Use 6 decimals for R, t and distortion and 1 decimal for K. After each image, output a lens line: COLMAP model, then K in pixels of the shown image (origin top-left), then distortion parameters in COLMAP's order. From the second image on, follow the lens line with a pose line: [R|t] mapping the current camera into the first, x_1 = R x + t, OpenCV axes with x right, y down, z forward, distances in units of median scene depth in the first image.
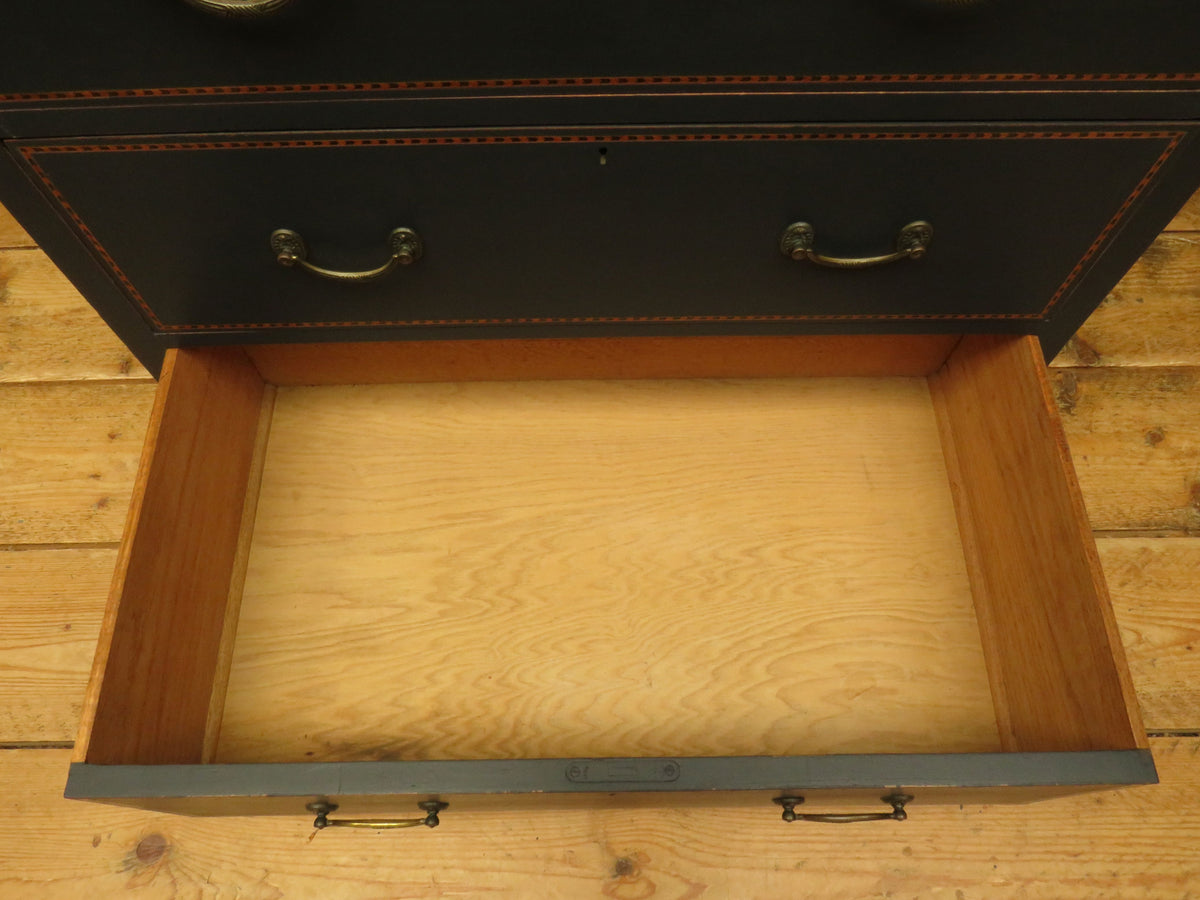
lens RADIAL K [[838.8, 0, 607.7], [0, 838.8, 446.6], [0, 0, 1]] dist [-0.042270, 0.013080]
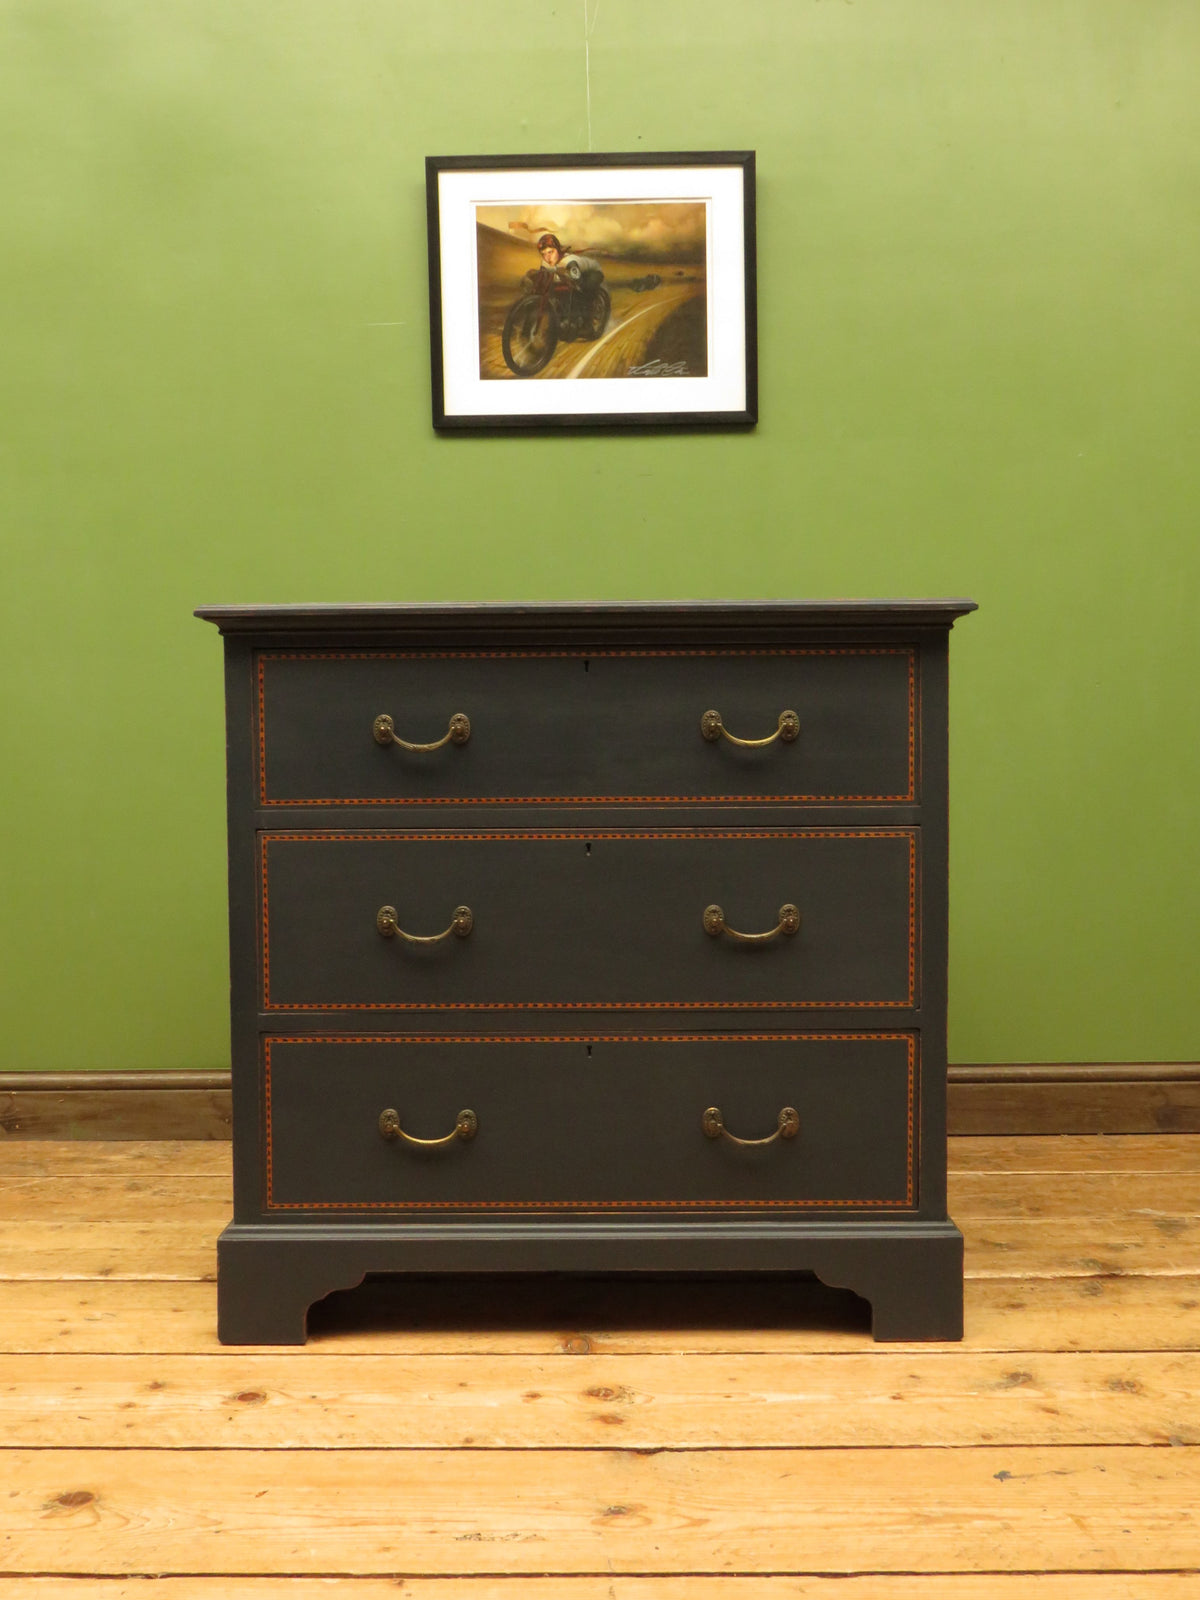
lens RADIAL K [[1510.8, 0, 635.1], [0, 1510.8, 834.9], [0, 0, 1]] dist [-0.047178, 0.000000]
pose [[0.999997, -0.001768, 0.001391, 0.031198], [0.002083, 0.495032, -0.868872, 1.228990], [0.000848, 0.868873, 0.495034, -0.317067]]
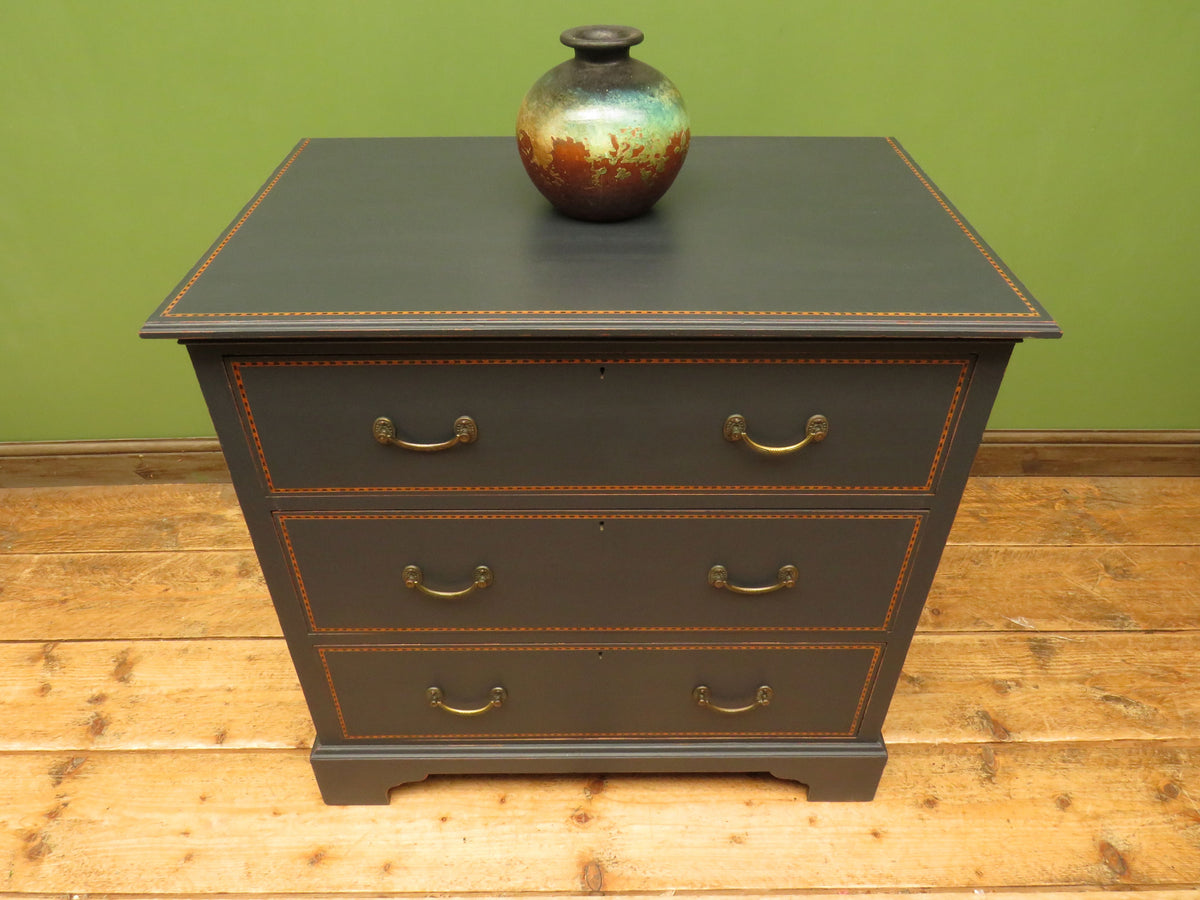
lens RADIAL K [[838.8, 0, 608.7], [0, 838.8, 449.8], [0, 0, 1]] dist [-0.042270, 0.013080]
pose [[0.999936, 0.007677, 0.008296, -0.021352], [-0.003396, 0.904100, -0.427307, 0.041283], [-0.010781, 0.427252, 0.904068, -0.319372]]
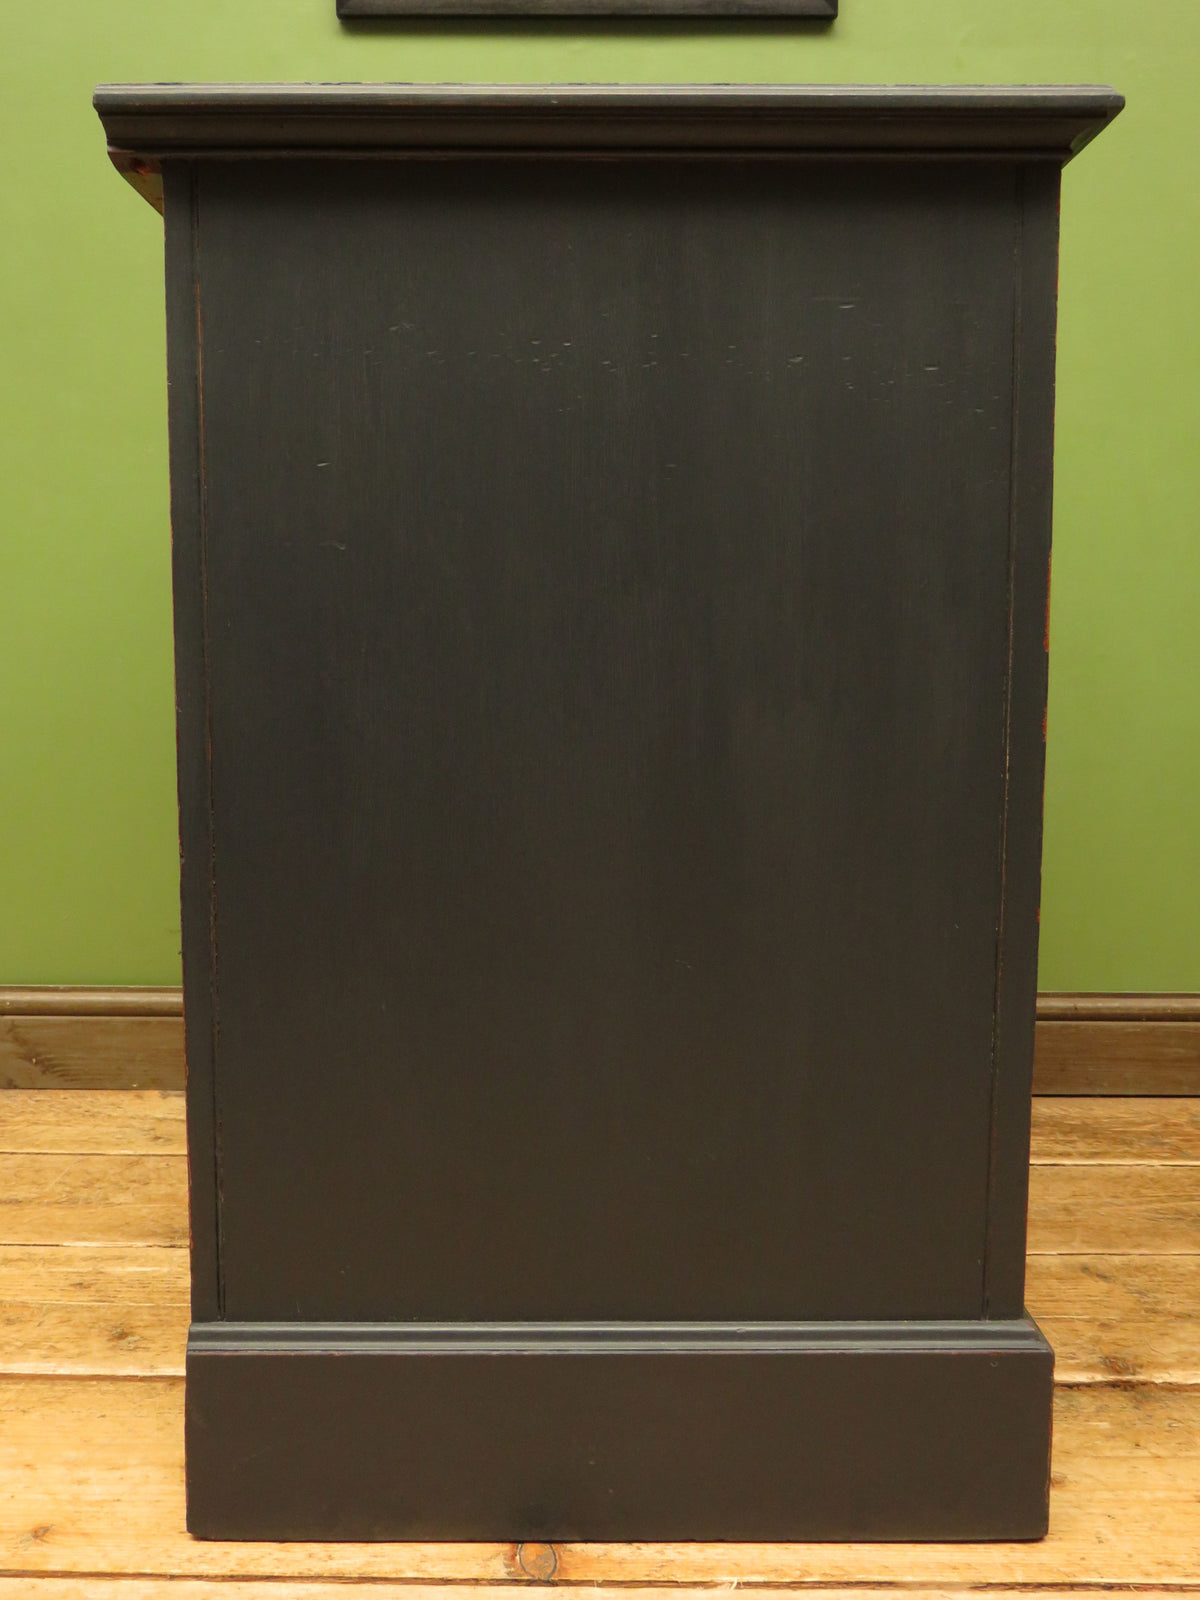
lens RADIAL K [[1493.5, 0, 604.9], [0, 1493.5, 812.6], [0, 0, 1]] dist [-0.038871, 0.000000]
pose [[0.999911, 0.012302, -0.005203, 0.009651], [-0.011085, 0.547011, -0.837052, 0.556170], [-0.007451, 0.837035, 0.547099, 0.158722]]
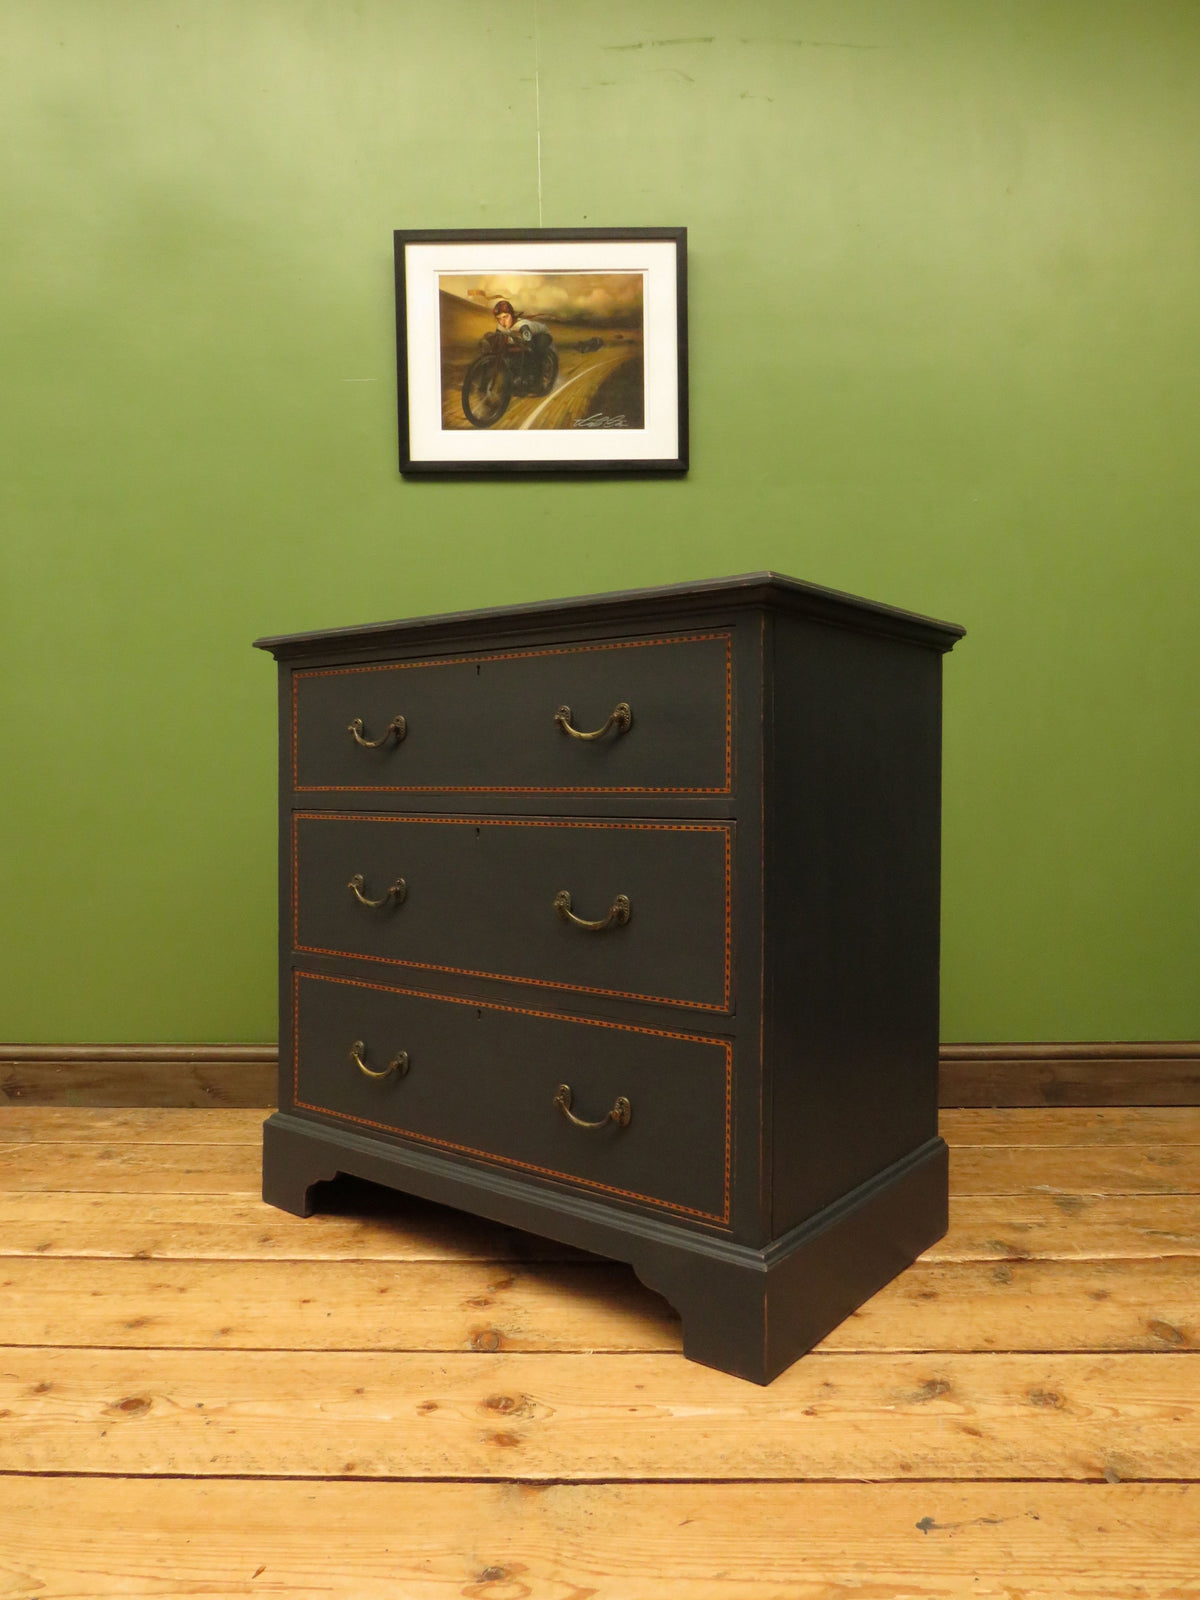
lens RADIAL K [[1118.4, 0, 619.3], [0, 1118.4, 814.0], [0, 0, 1]] dist [-0.042270, 0.013080]
pose [[0.999982, 0.005596, 0.002194, 0.106326], [-0.000664, 0.465575, -0.885008, 0.874543], [-0.005974, 0.884991, 0.465570, -0.082099]]
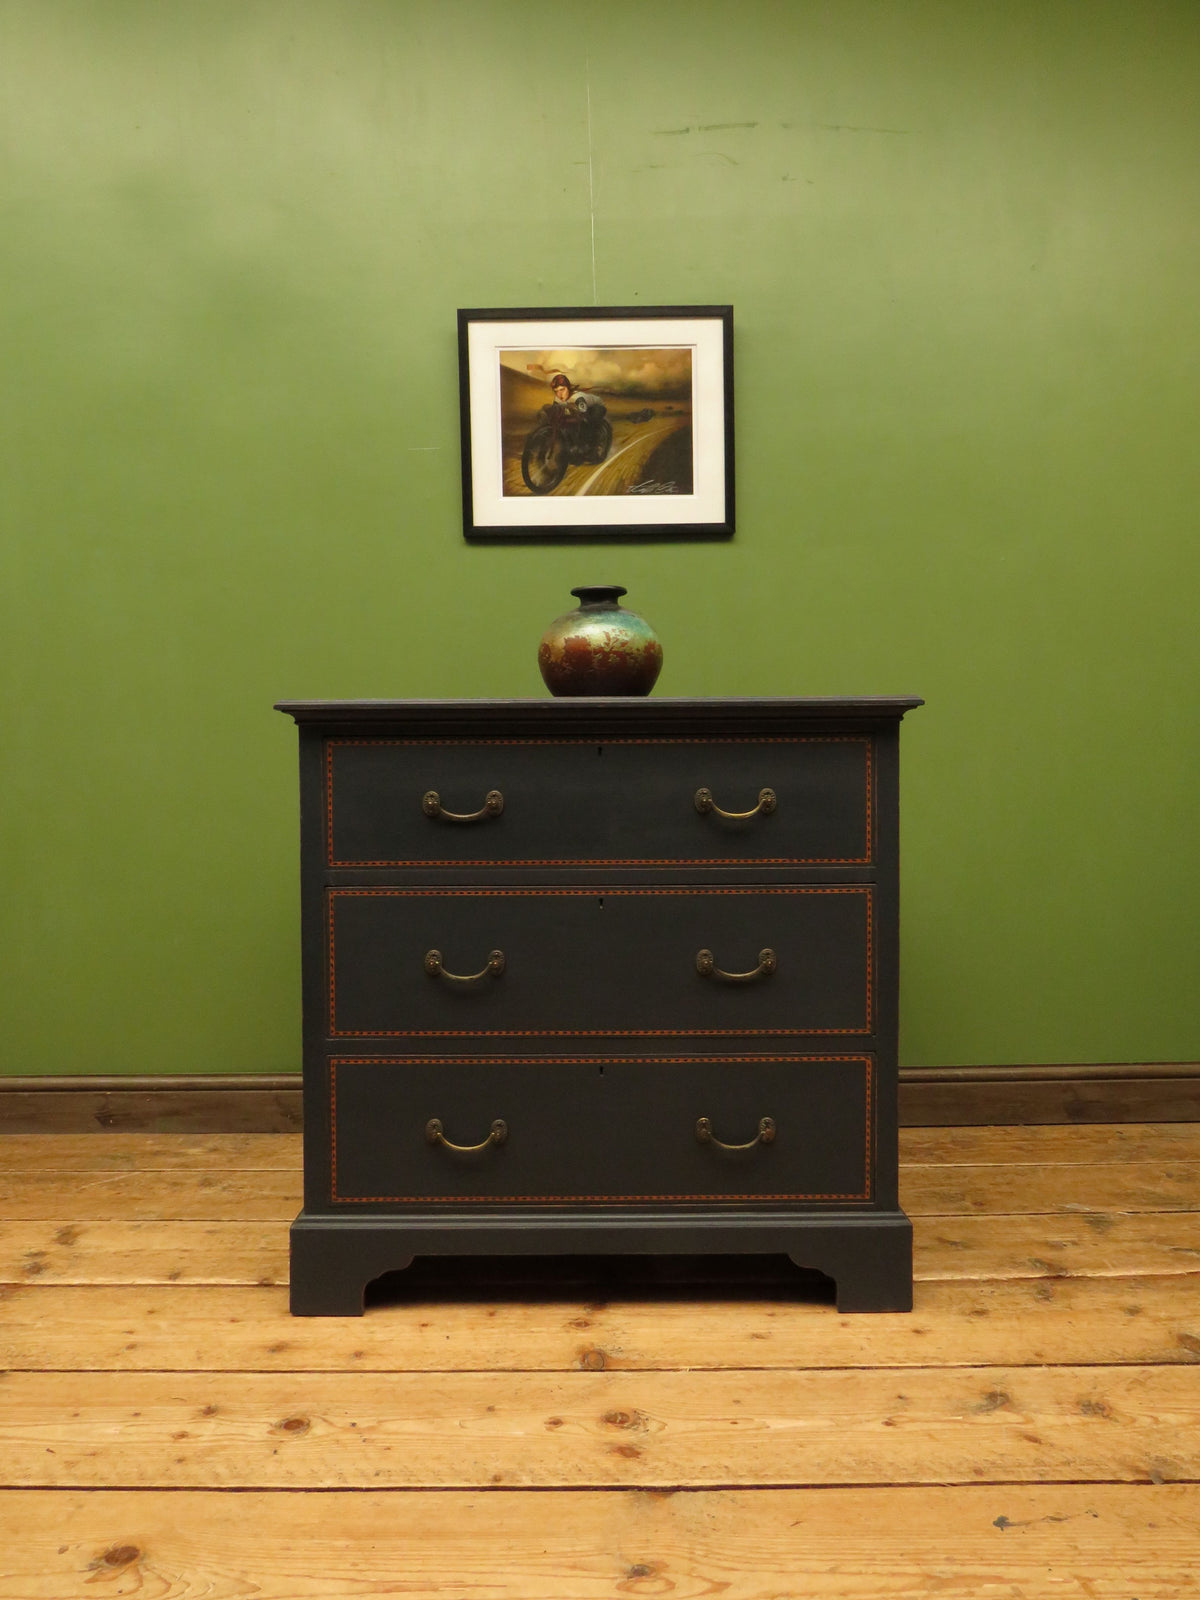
lens RADIAL K [[1118.4, 0, 616.2], [0, 1118.4, 812.1], [0, 0, 1]] dist [-0.042270, 0.013080]
pose [[0.999978, -0.001749, 0.006398, -0.010011], [0.006457, 0.476838, -0.878968, 0.944396], [-0.001513, 0.878990, 0.476838, -0.245296]]
